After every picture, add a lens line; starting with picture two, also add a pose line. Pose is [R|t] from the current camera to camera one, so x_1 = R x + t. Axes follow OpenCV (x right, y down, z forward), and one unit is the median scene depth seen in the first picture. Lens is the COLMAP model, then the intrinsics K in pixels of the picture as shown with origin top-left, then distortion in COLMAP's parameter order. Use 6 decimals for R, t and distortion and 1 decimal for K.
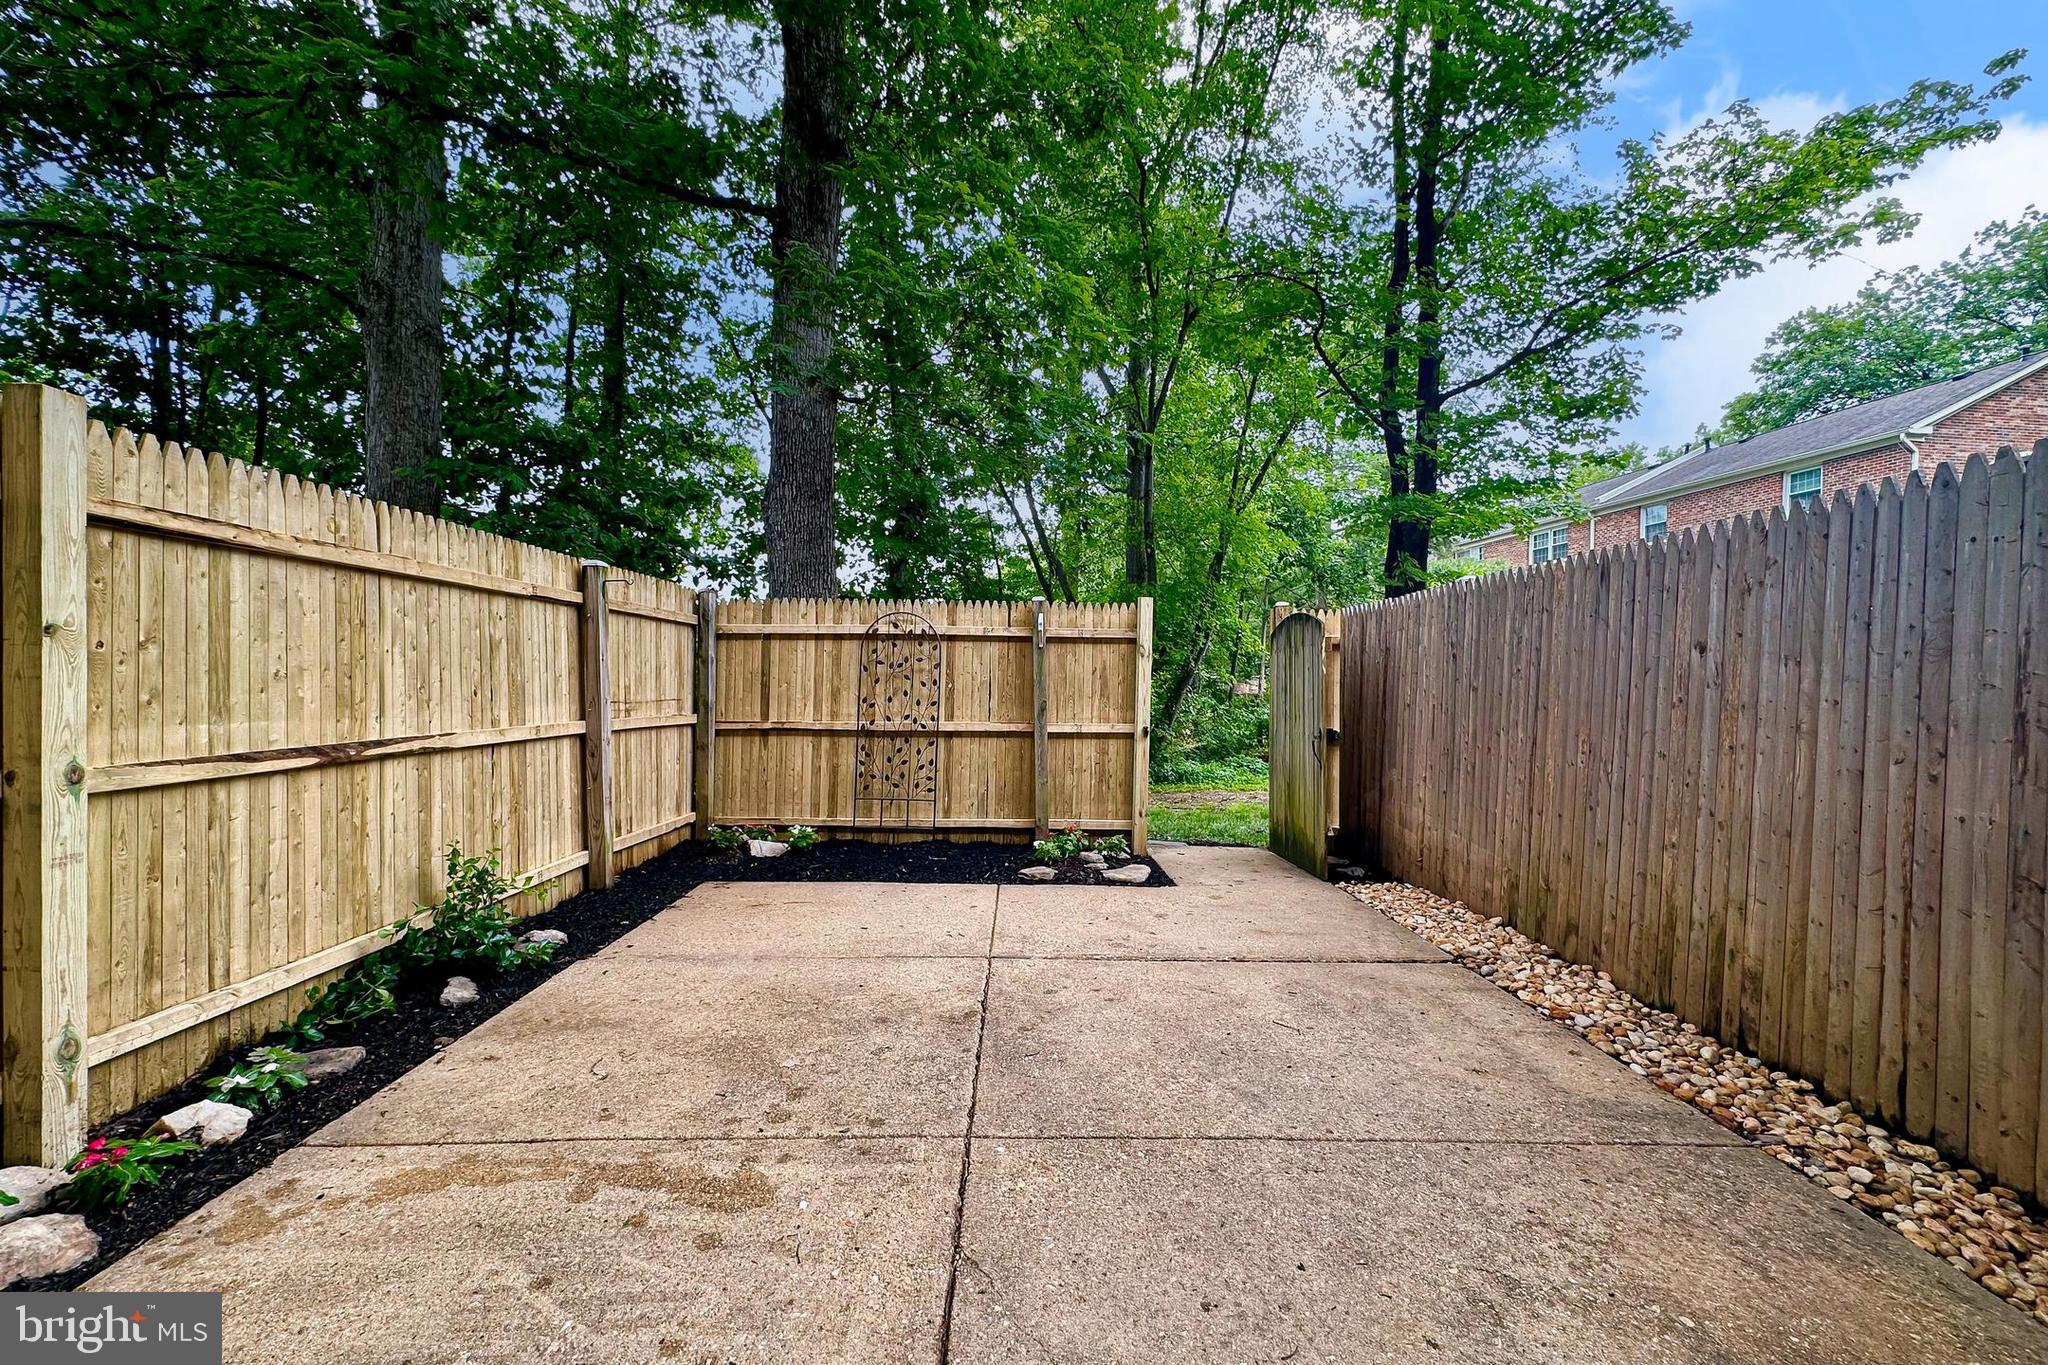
lens RADIAL K [[795.5, 0, 1021.8], [0, 795.5, 694.9], [0, 0, 1]] dist [-0.001390, -0.000481]
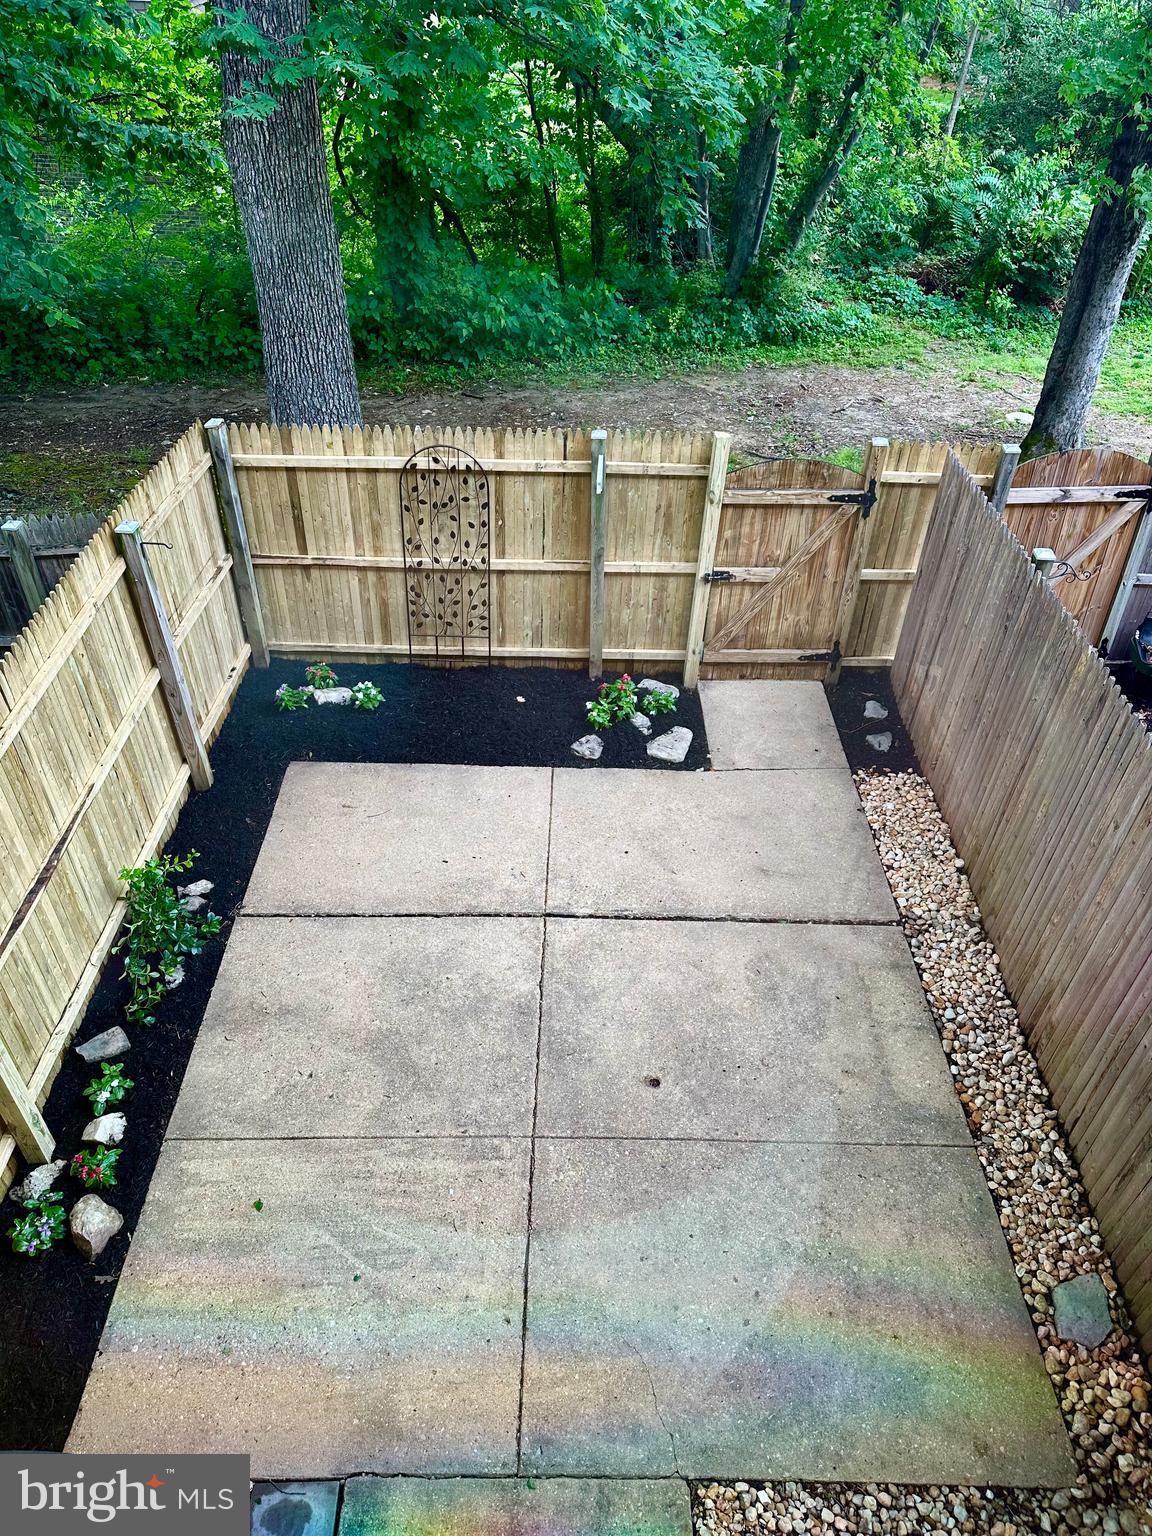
lens RADIAL K [[1032.0, 0, 576.0], [0, 1032.0, 768.0], [0, 0, 1]] dist [0.145882, -0.249274]
pose [[0.999803, 0.019402, -0.004079, 0.008893], [-0.012551, 0.778651, 0.627332, -0.613967], [0.015348, -0.627158, 0.778741, -0.126168]]
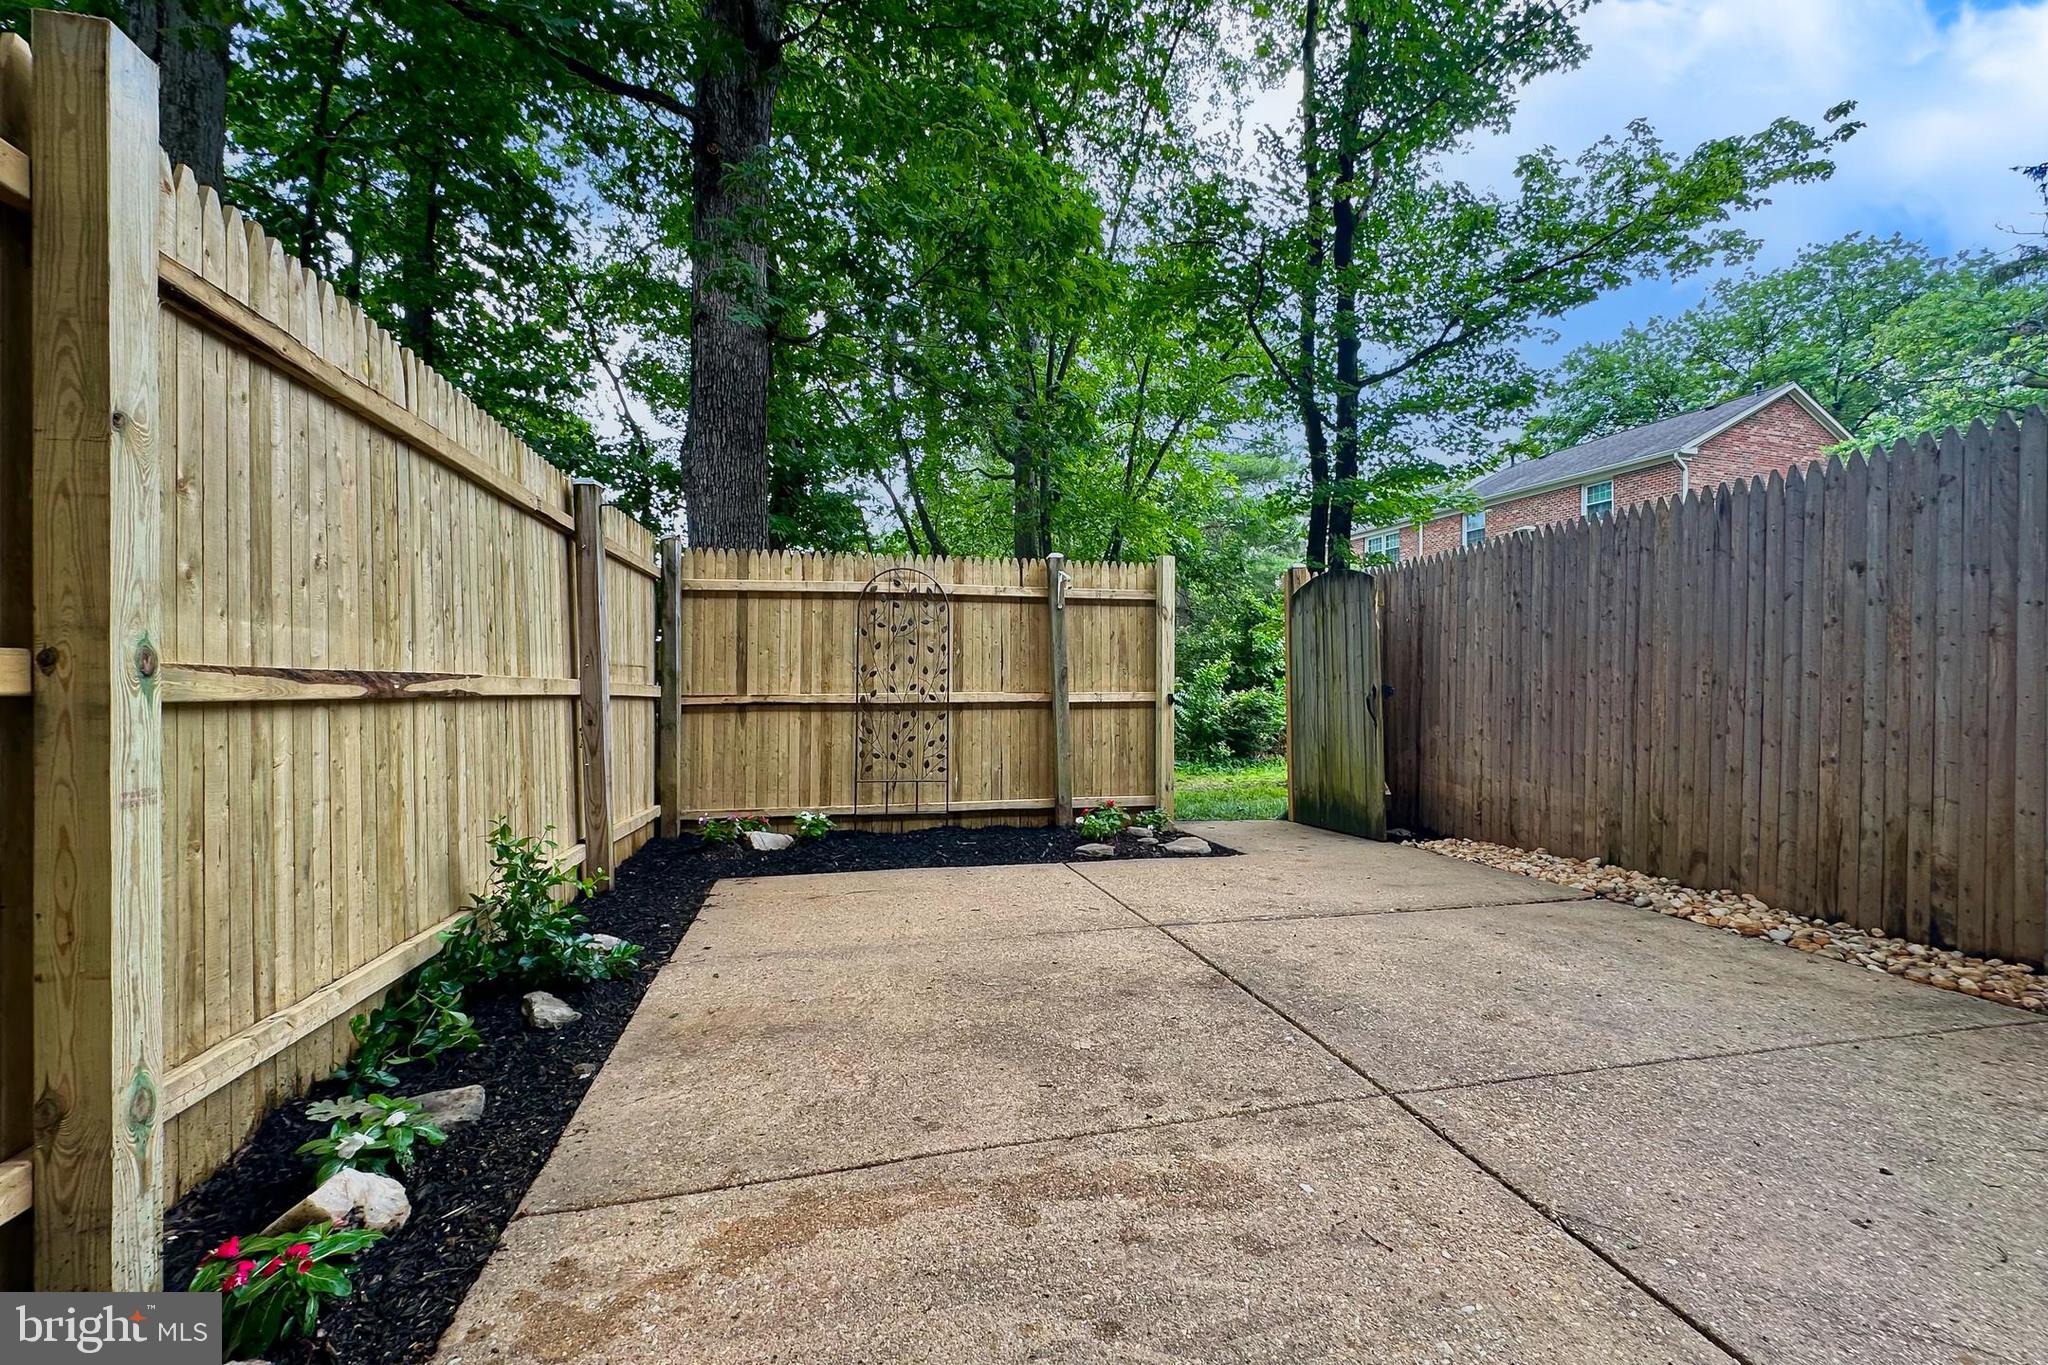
lens RADIAL K [[836.2, 0, 1018.8], [0, 836.2, 694.6], [0, 0, 1]] dist [-0.002339, 0.000117]
pose [[0.979588, -0.015283, 0.200436, -0.238272], [0.017709, 0.999790, -0.010318, 0.052788], [-0.200236, 0.013656, 0.979652, 0.080939]]
